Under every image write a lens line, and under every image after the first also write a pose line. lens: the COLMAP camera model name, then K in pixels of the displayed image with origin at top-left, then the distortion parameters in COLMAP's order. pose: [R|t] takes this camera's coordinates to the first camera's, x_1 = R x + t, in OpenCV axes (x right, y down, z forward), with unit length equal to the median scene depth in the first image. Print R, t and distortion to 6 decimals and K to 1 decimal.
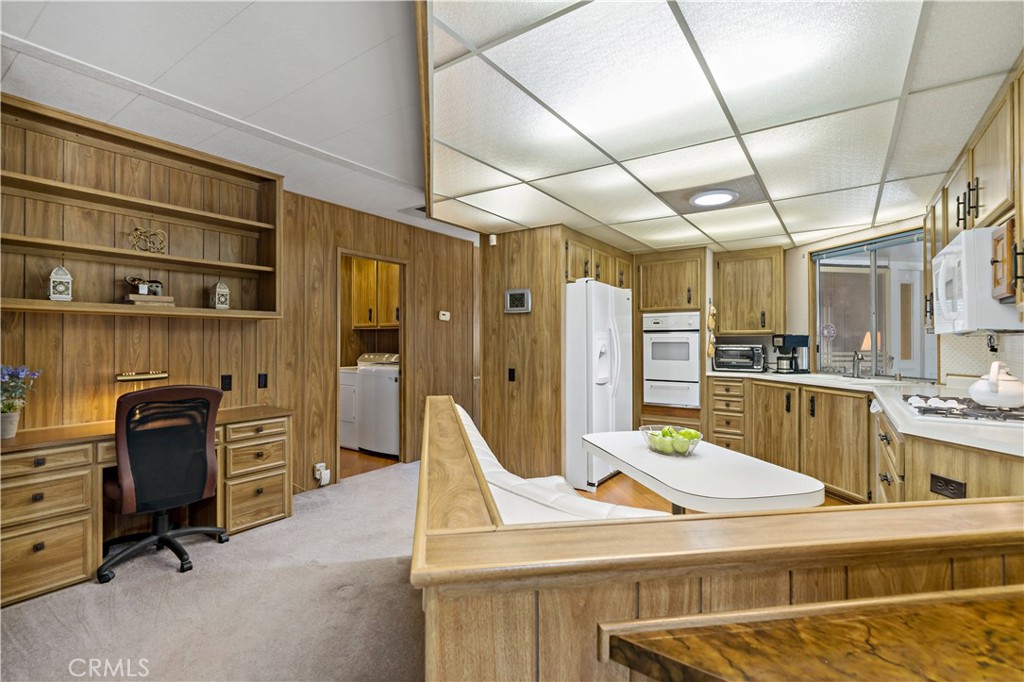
lens RADIAL K [[473.3, 0, 512.5], [0, 473.3, 338.7], [0, 0, 1]] dist [-0.000092, -0.000132]
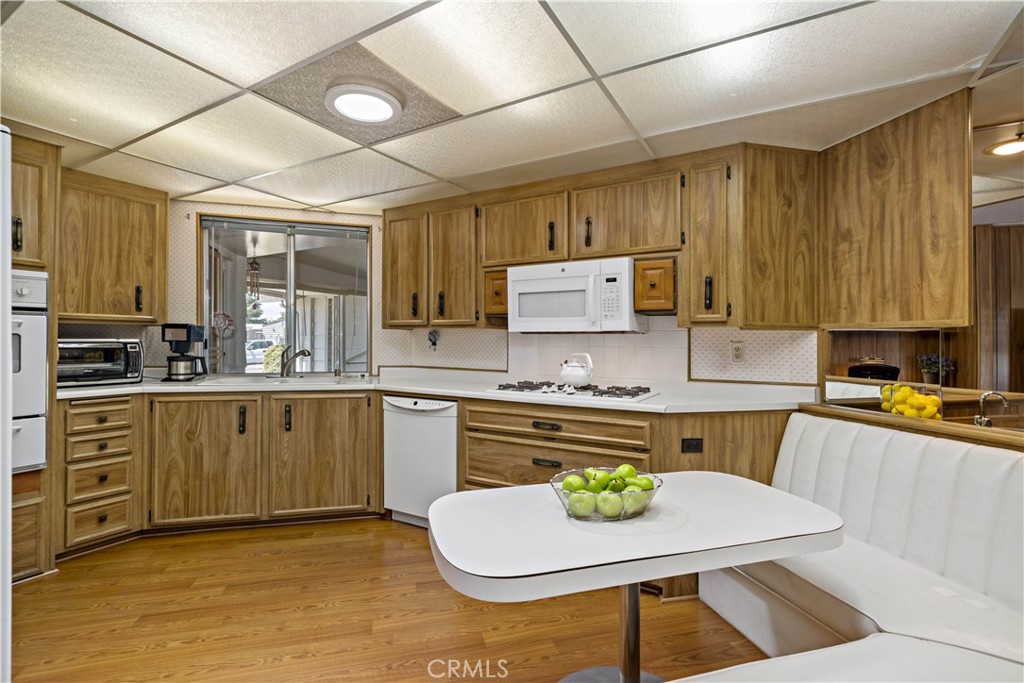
lens RADIAL K [[473.3, 0, 512.5], [0, 473.3, 339.2], [0, 0, 1]] dist [-0.000092, -0.000132]
pose [[-0.087505, -0.002140, 0.996162, -0.147258], [-0.017450, 0.999848, 0.000615, 0.004140], [-0.996011, -0.017330, -0.087529, 0.579117]]
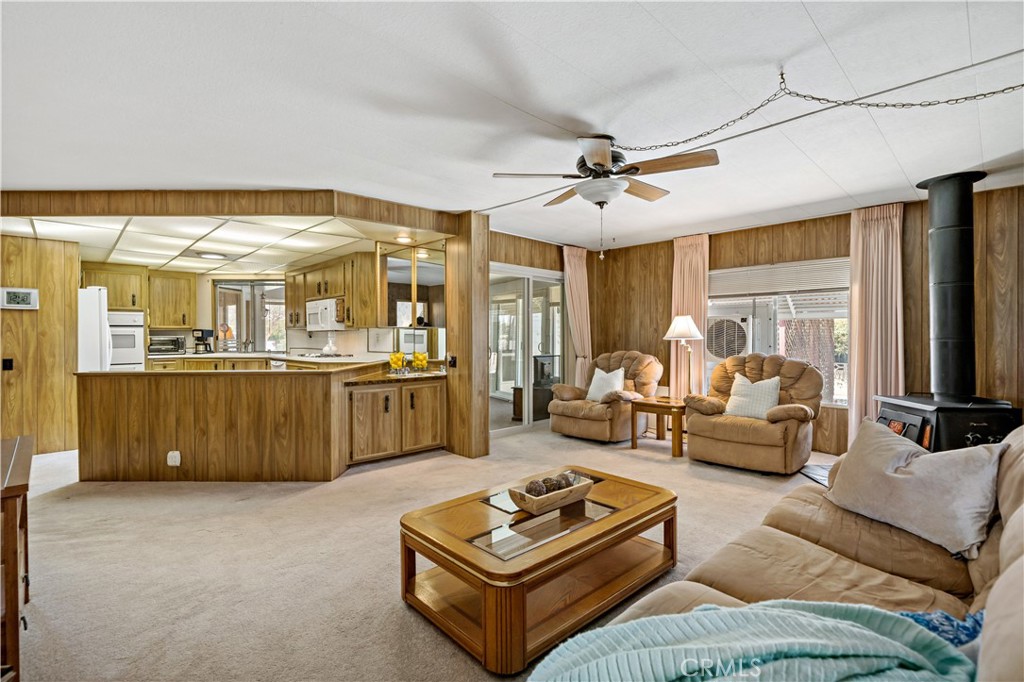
lens RADIAL K [[473.3, 0, 512.5], [0, 473.3, 338.7], [0, 0, 1]] dist [-0.000092, -0.000132]
pose [[0.198082, -0.012790, 0.980102, -0.774803], [-0.004166, 0.999895, 0.013890, -0.004068], [-0.980177, -0.006835, 0.198008, -0.342262]]
